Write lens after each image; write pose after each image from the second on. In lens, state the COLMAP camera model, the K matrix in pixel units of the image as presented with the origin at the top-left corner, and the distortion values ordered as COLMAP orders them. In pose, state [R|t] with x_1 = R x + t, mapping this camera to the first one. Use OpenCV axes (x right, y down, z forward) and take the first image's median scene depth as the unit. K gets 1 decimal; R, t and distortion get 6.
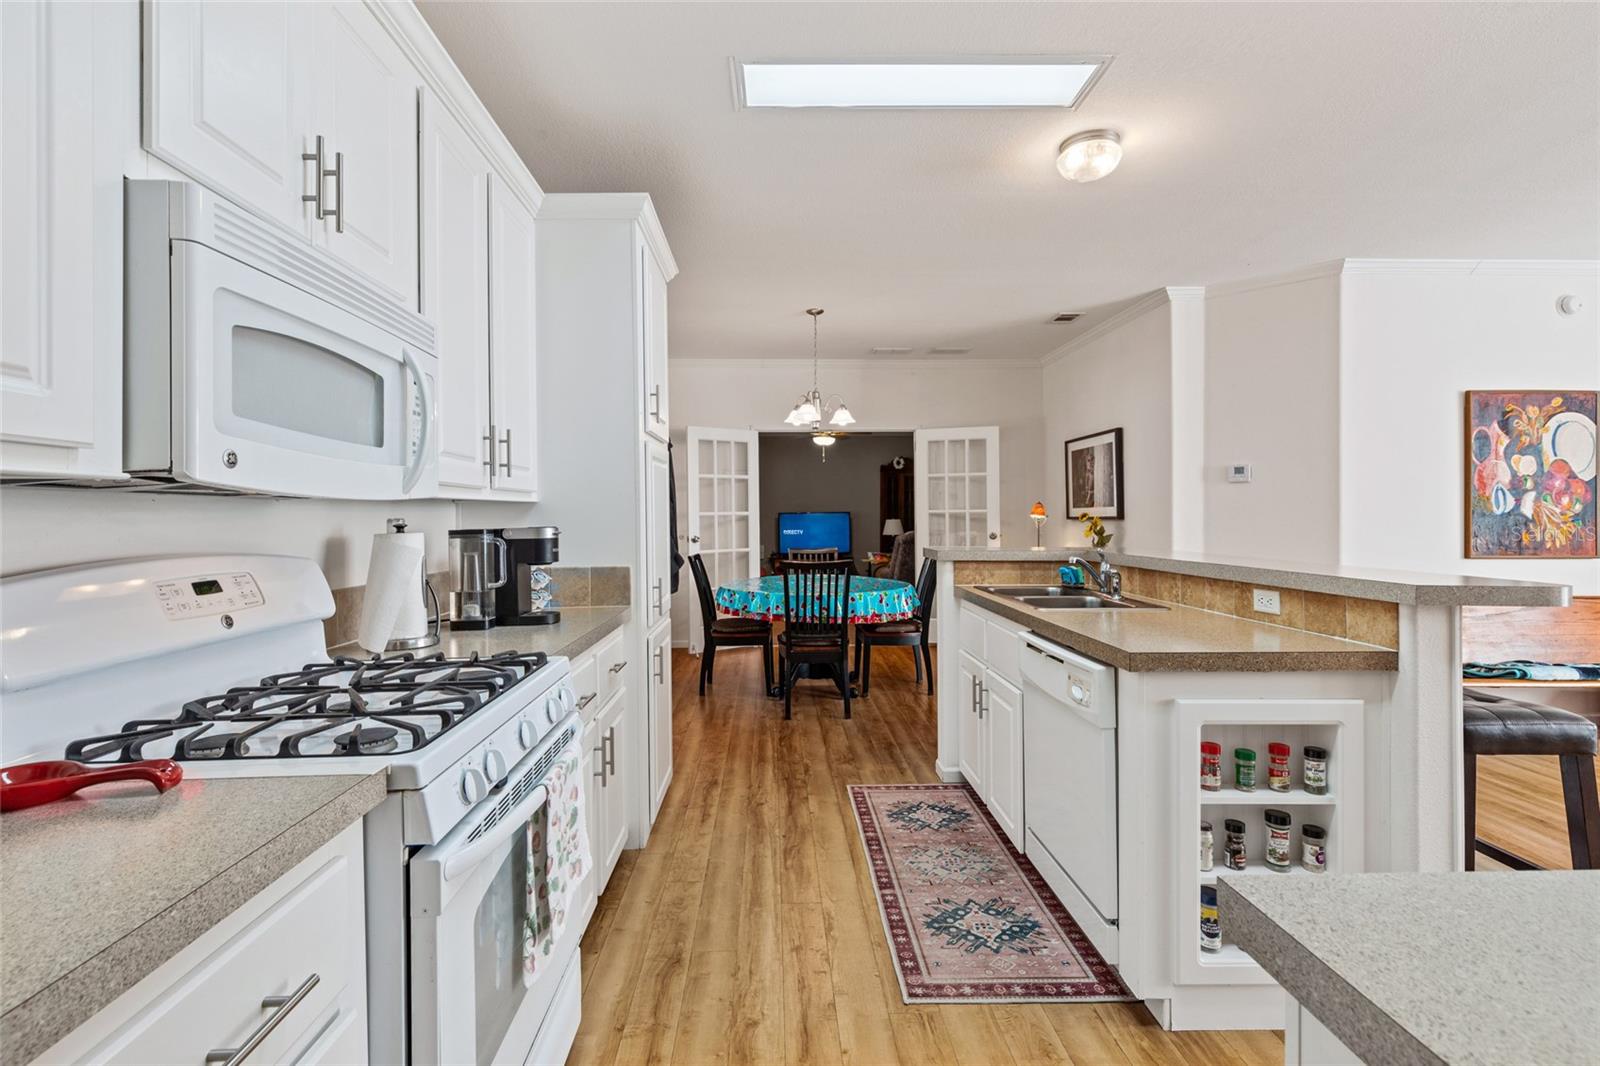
lens RADIAL K [[736.4, 0, 782.6], [0, 736.4, 512.0], [0, 0, 1]] dist [0.004094, 0.000036]
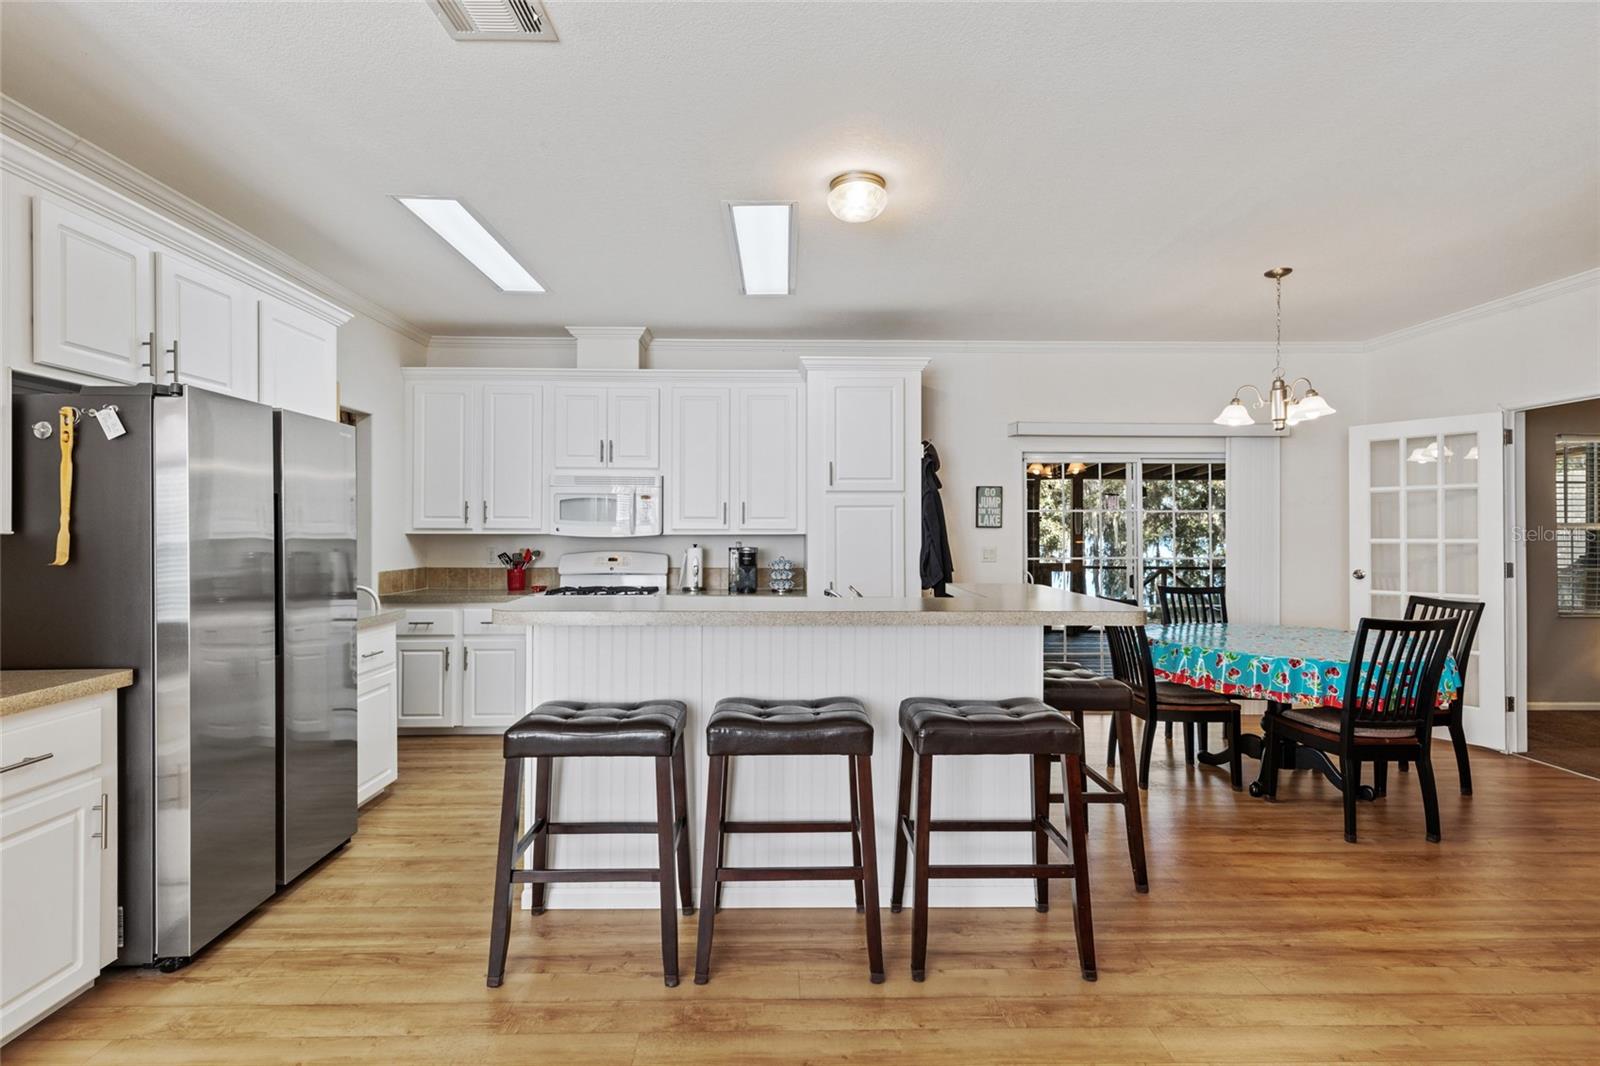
lens RADIAL K [[729.1, 0, 800.8], [0, 729.1, 524.2], [0, 0, 1]] dist [0.002895, 0.000422]
pose [[0.013145, -0.000652, -0.999913, 1.226436], [0.001618, 0.999998, -0.000631, -0.030831], [0.999912, -0.001610, 0.013146, 0.800052]]
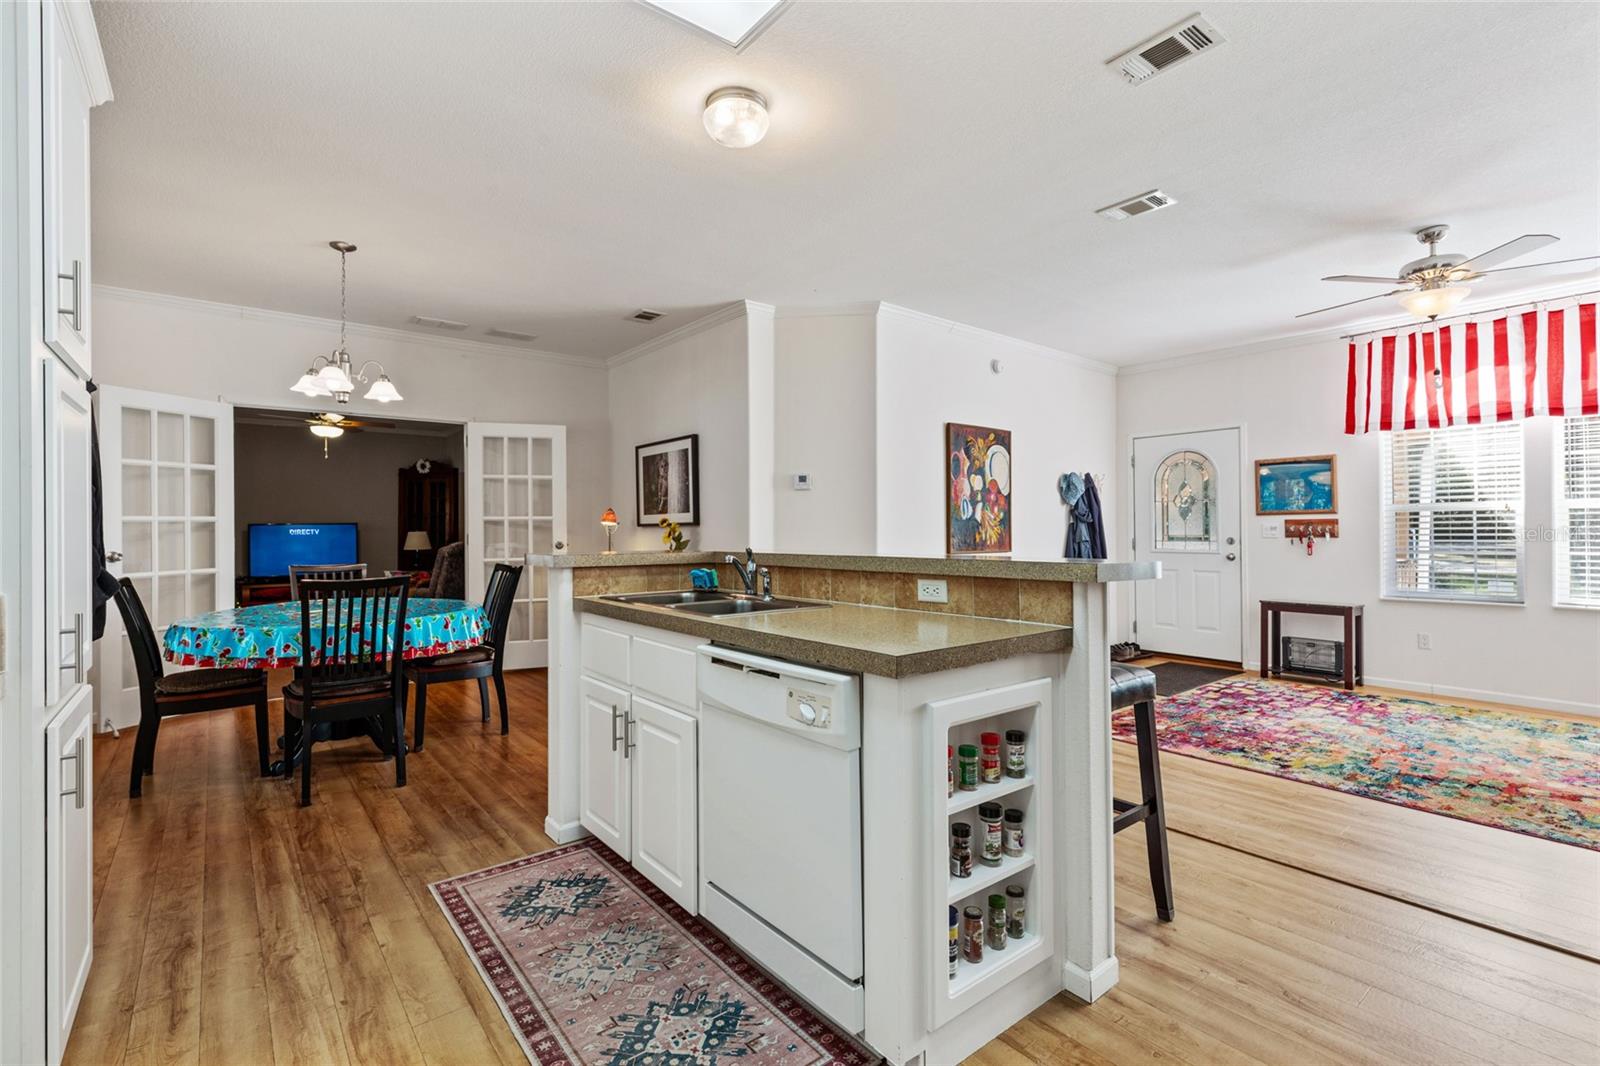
lens RADIAL K [[729.4, 0, 793.6], [0, 729.4, 517.7], [0, 0, 1]] dist [0.005411, -0.000343]
pose [[0.793914, 0.007708, 0.607981, -0.066829], [0.001368, 0.999894, -0.014464, 0.023555], [-0.608028, 0.012315, 0.793820, 0.213987]]
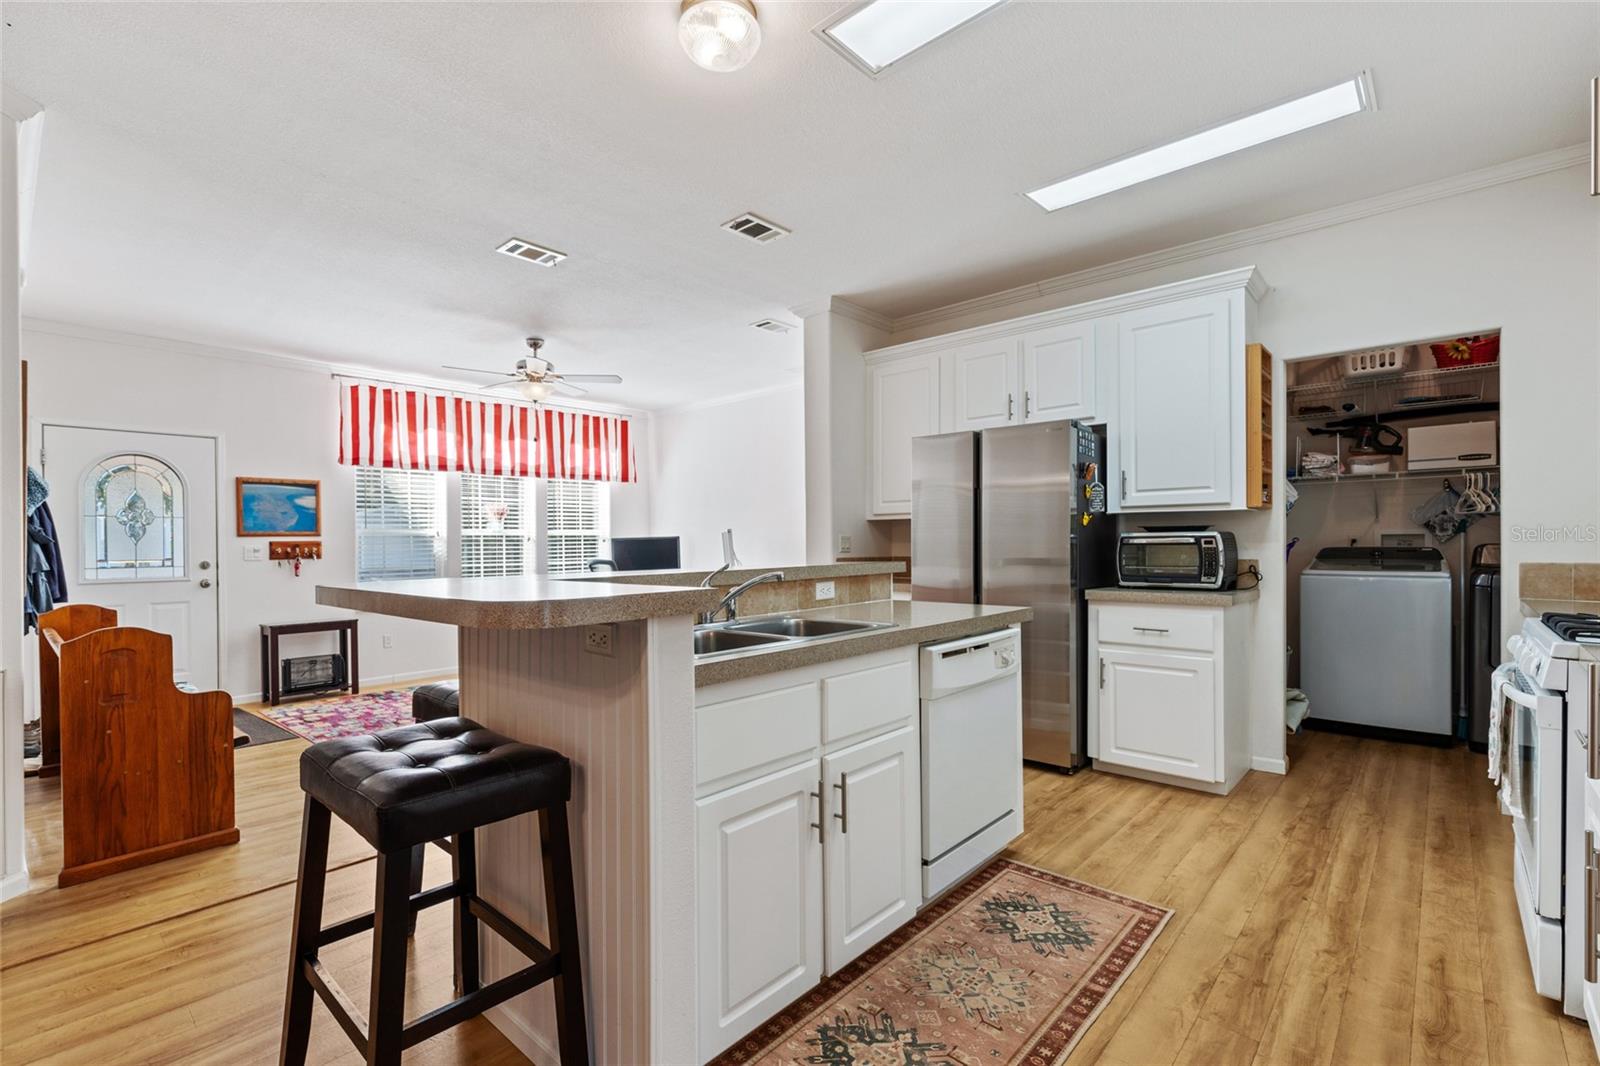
lens RADIAL K [[715.2, 0, 797.3], [0, 715.2, 545.7], [0, 0, 1]] dist [0.000929, -0.000485]
pose [[-0.731426, 0.008165, 0.681872, -0.108021], [0.009756, 0.999951, -0.001509, 0.029002], [-0.681851, 0.005548, -0.731470, 1.290657]]
